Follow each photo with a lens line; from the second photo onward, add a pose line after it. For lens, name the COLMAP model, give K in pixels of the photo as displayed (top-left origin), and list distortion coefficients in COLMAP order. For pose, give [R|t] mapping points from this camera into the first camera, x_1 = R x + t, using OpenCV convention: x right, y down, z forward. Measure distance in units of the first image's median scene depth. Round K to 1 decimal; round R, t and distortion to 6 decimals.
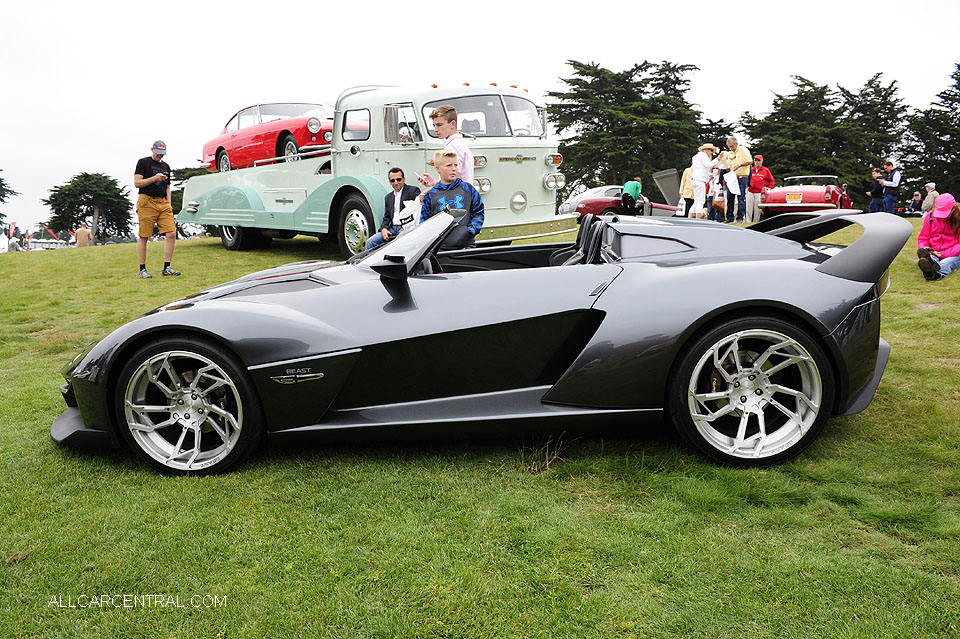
lens RADIAL K [[794.3, 0, 480.0], [0, 794.3, 319.5], [0, 0, 1]] dist [-0.054858, 0.000921]
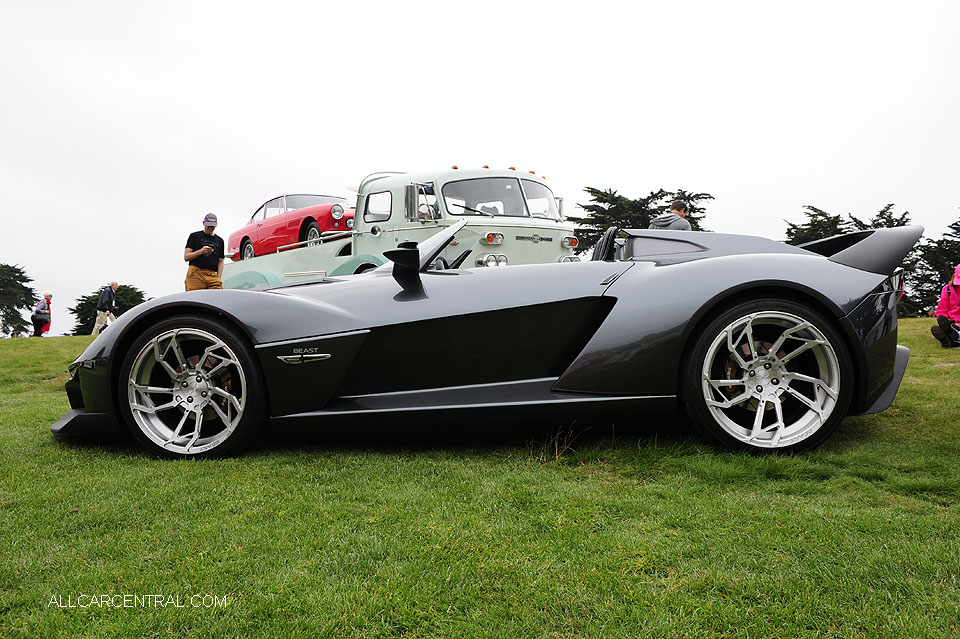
lens RADIAL K [[794.3, 0, 480.0], [0, 794.3, 319.5], [0, 0, 1]] dist [-0.054858, 0.000921]
pose [[0.999458, 0.023366, -0.023203, 0.009789], [-0.026875, 0.985975, -0.164718, 0.169674], [0.019029, 0.165252, 0.986068, 0.020548]]
